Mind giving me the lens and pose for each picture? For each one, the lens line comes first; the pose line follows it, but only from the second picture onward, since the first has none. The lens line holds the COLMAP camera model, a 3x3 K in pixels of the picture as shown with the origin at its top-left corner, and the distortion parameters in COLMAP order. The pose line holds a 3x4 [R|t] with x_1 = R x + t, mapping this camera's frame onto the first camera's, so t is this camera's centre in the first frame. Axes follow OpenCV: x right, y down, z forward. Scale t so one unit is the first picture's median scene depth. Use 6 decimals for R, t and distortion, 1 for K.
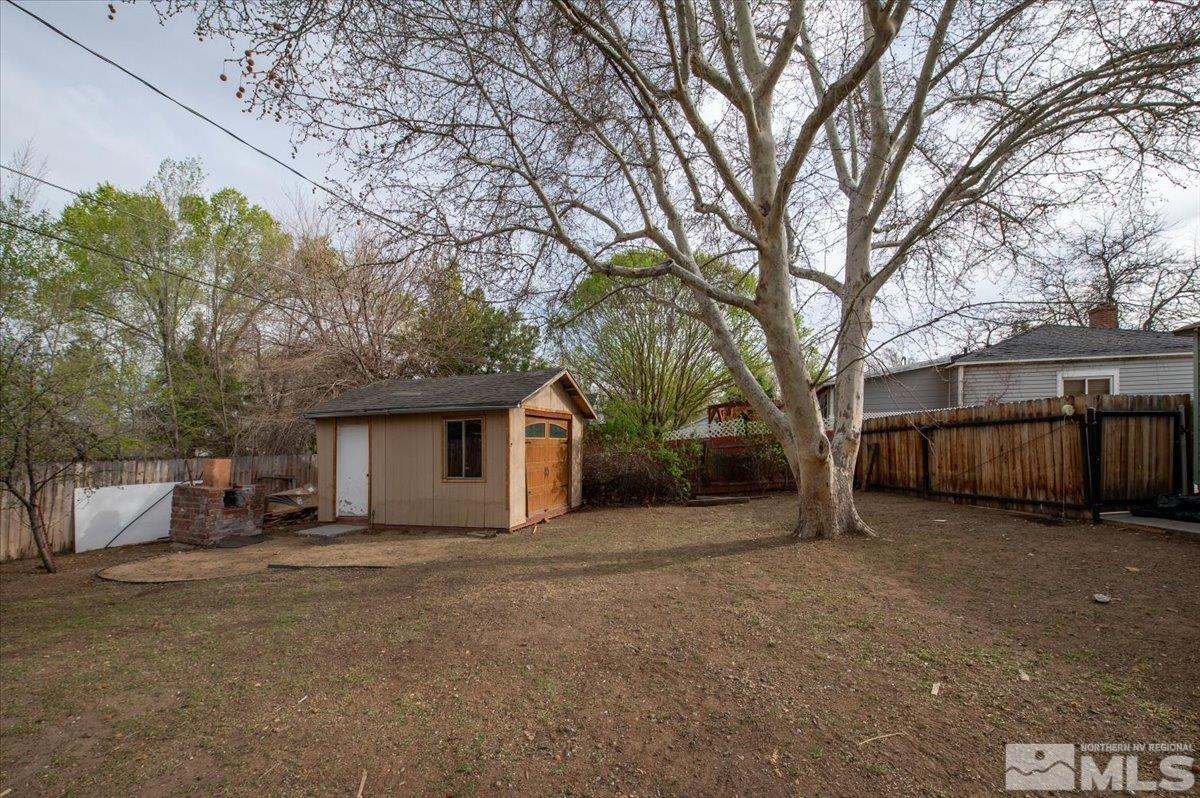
lens RADIAL K [[471.3, 0, 600.0], [0, 471.3, 399.0], [0, 0, 1]] dist [-0.028702, -0.000099]
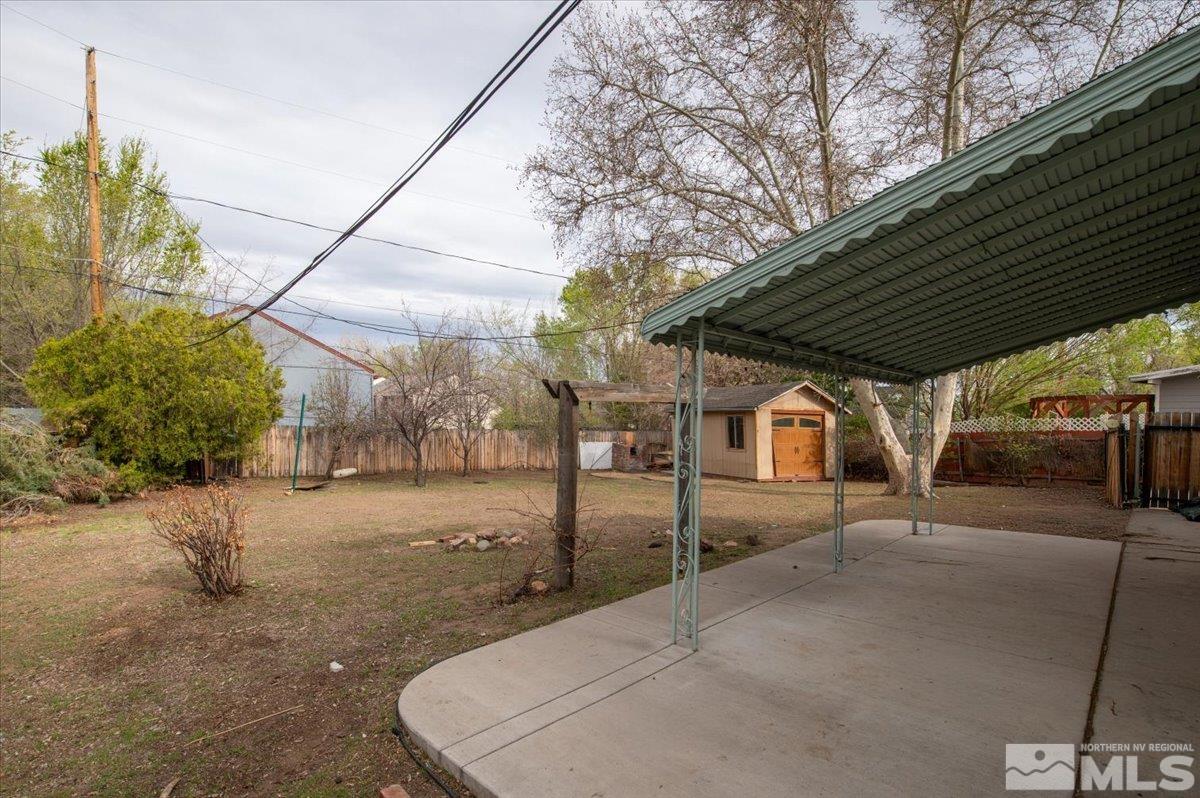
lens RADIAL K [[587.6, 0, 600.0], [0, 587.6, 399.0], [0, 0, 1]] dist [-0.001567, -0.000534]
pose [[0.706243, 0.005963, -0.707944, 0.897737], [0.033803, 0.998540, 0.042133, -0.125868], [0.707162, -0.053687, 0.705010, -0.891249]]
